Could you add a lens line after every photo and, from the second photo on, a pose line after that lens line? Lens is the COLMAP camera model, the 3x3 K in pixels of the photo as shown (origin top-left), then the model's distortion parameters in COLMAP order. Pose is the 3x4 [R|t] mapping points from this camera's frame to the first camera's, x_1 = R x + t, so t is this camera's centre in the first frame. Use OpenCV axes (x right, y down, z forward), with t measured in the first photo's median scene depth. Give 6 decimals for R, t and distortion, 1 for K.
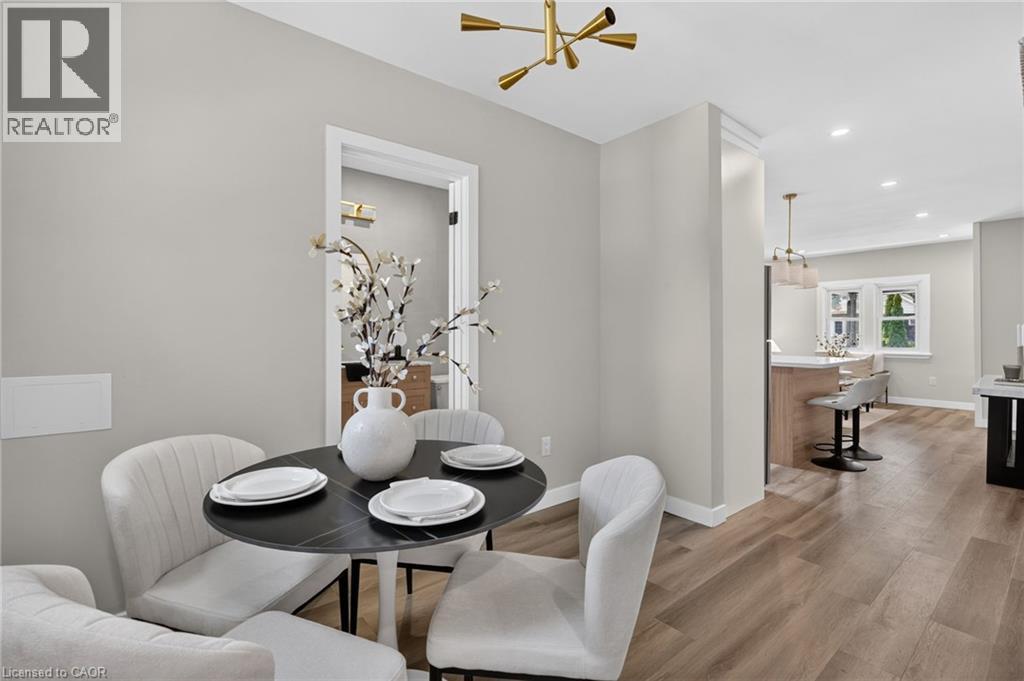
lens RADIAL K [[467.9, 0, 511.9], [0, 467.9, 338.0], [0, 0, 1]] dist [-0.011733, -0.000553]
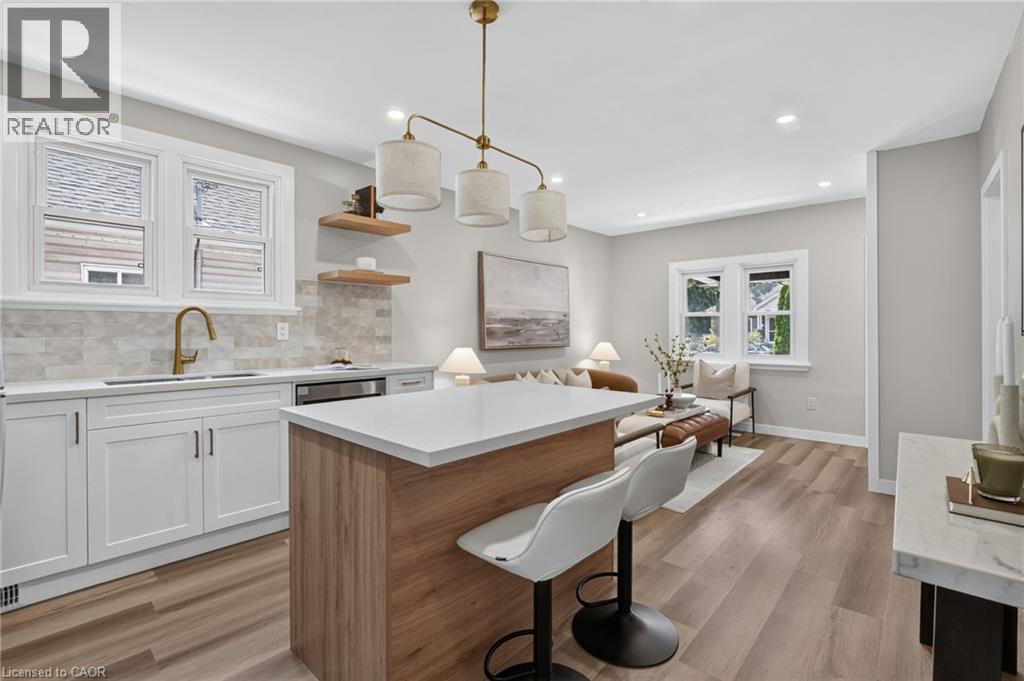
lens RADIAL K [[460.2, 0, 511.5], [0, 460.2, 332.5], [0, 0, 1]] dist [-0.022006, 0.001652]
pose [[0.990510, 0.007428, 0.137238, 0.362394], [-0.007175, 0.999972, -0.002334, -0.010068], [-0.137252, 0.001327, 0.990535, 0.378468]]
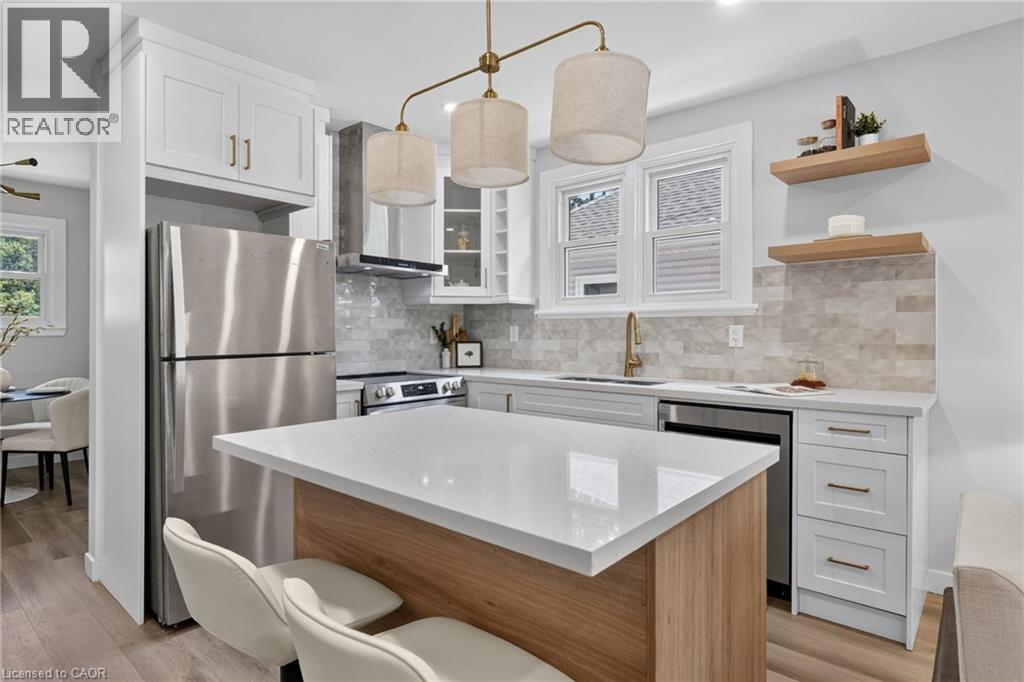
lens RADIAL K [[552.3, 0, 512.8], [0, 552.3, 333.0], [0, 0, 1]] dist [-0.003134, -0.001562]
pose [[0.168370, 0.008185, -0.985690, 0.603846], [-0.006000, 0.999956, 0.007278, -0.015095], [0.985706, 0.004689, 0.168412, 0.620462]]
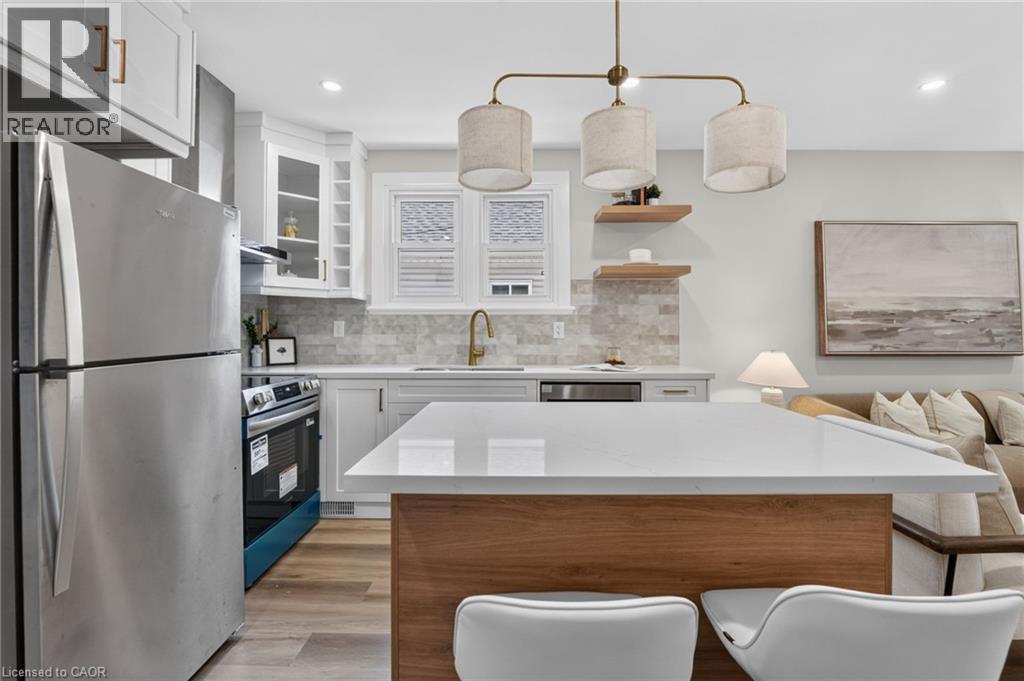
lens RADIAL K [[460.2, 0, 514.7], [0, 460.2, 324.7], [0, 0, 1]] dist [-0.022006, 0.001652]
pose [[0.762696, 0.000268, -0.646757, 0.476748], [-0.008740, 0.999913, -0.009892, -0.011098], [0.646698, 0.013197, 0.762632, 0.468207]]
